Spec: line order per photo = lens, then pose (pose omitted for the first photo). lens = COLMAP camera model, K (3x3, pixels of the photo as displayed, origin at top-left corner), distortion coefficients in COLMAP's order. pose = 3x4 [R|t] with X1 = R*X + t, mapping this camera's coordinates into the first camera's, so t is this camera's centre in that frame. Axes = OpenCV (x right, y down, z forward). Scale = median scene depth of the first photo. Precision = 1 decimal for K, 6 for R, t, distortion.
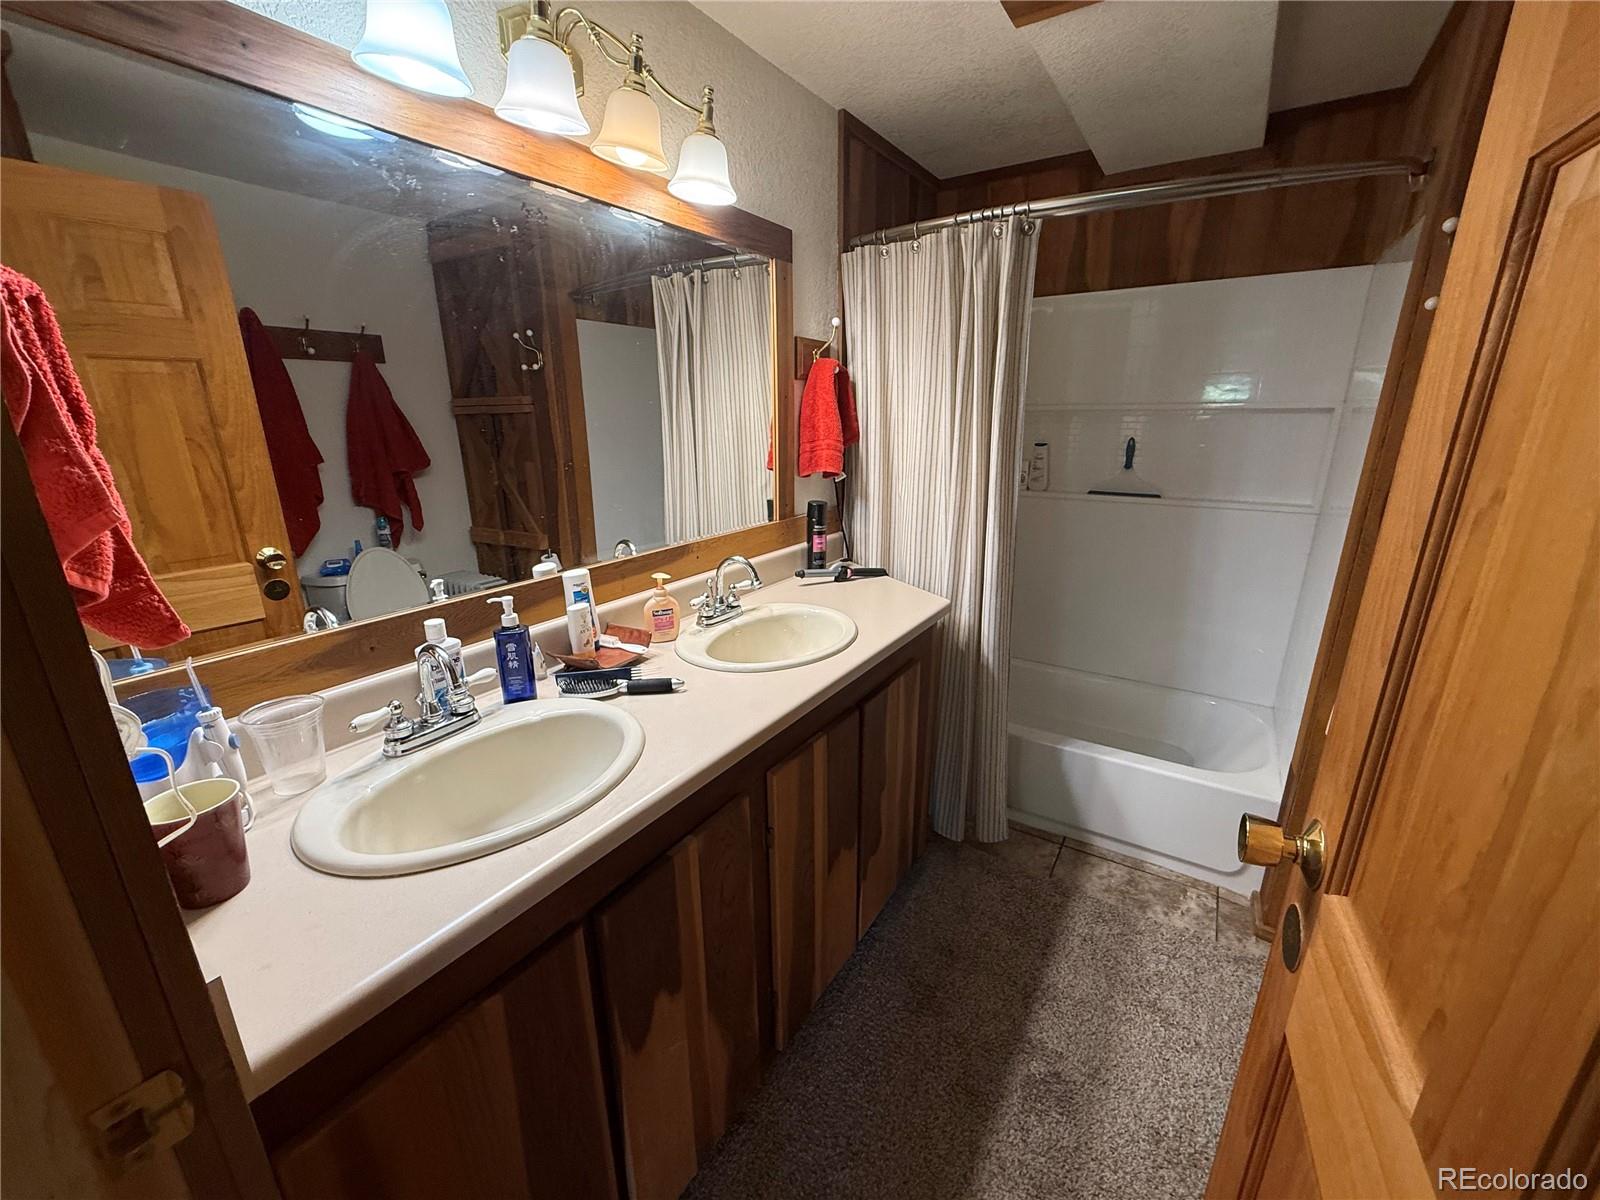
lens RADIAL K [[636.1, 0, 797.8], [0, 636.1, 600.1], [0, 0, 1]] dist [-0.003499, 0.000757]
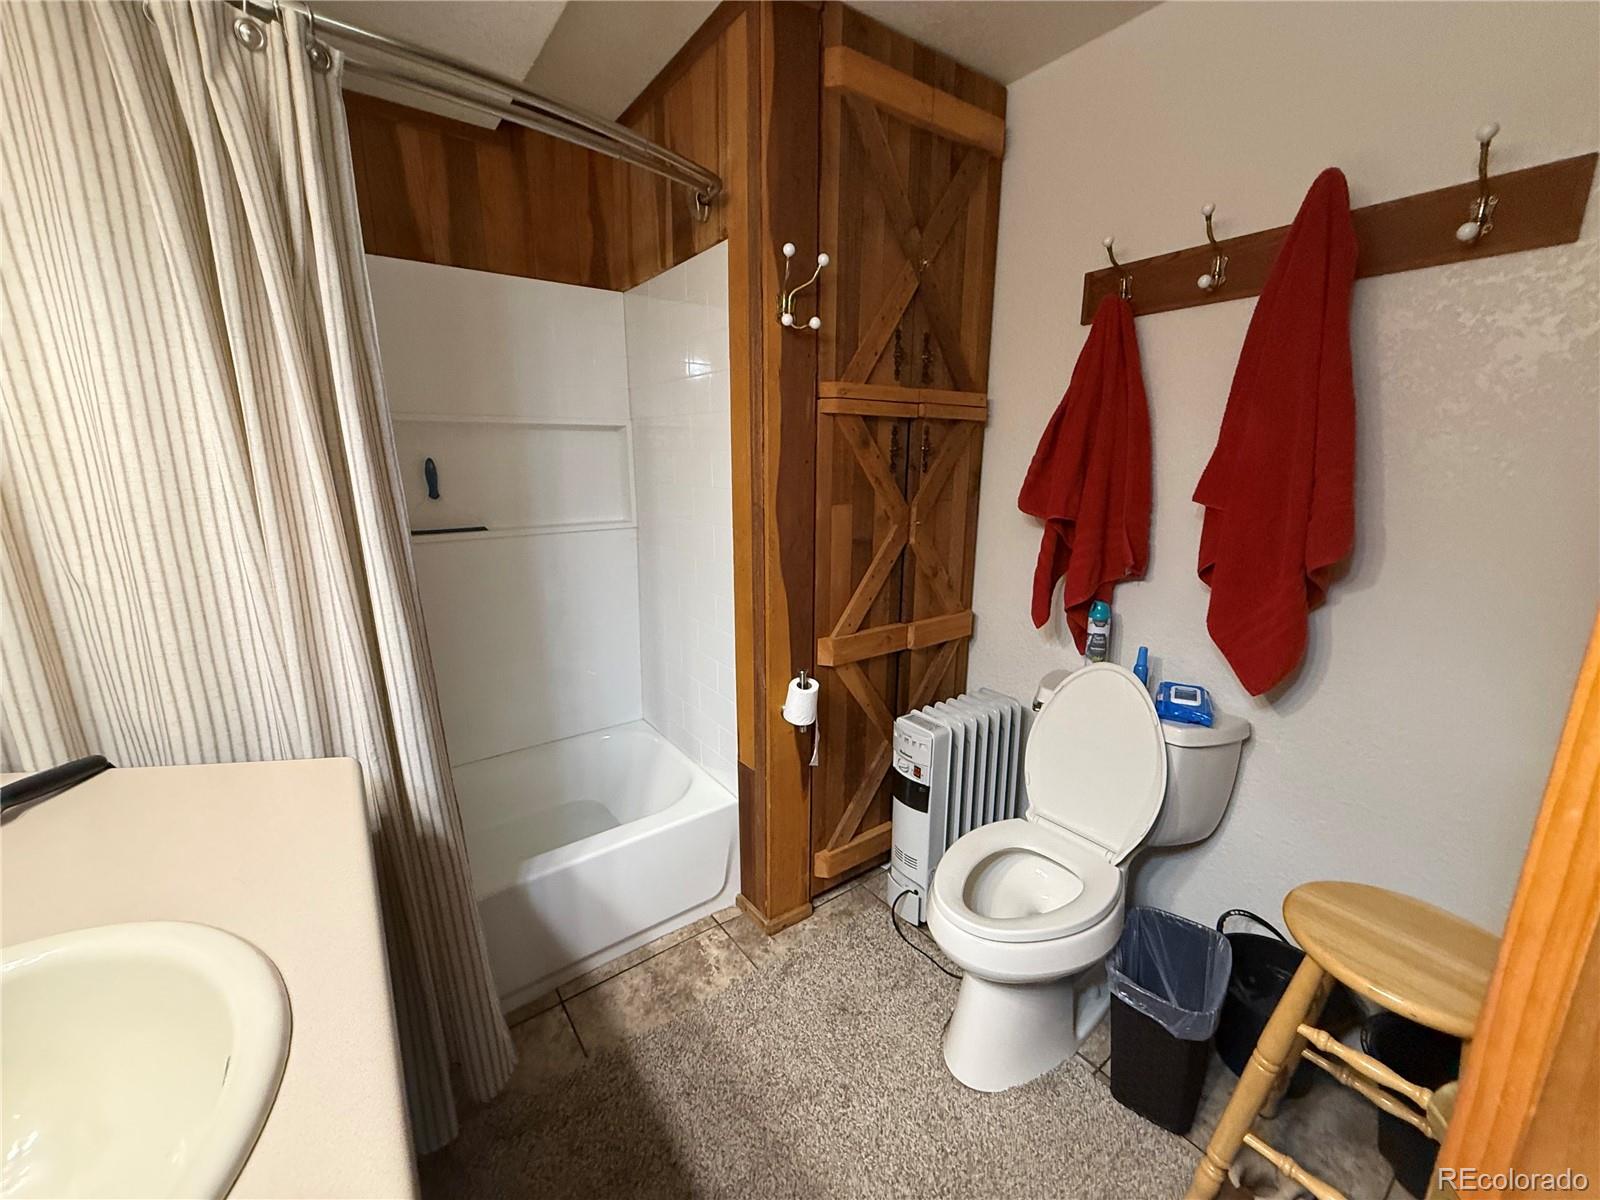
lens RADIAL K [[636.1, 0, 802.4], [0, 636.1, 601.7], [0, 0, 1]] dist [-0.003499, 0.000757]
pose [[0.347710, -0.207004, 0.914466, -0.063381], [0.266815, 0.956844, 0.115145, -0.069885], [-0.898837, 0.203956, 0.387936, 0.399680]]
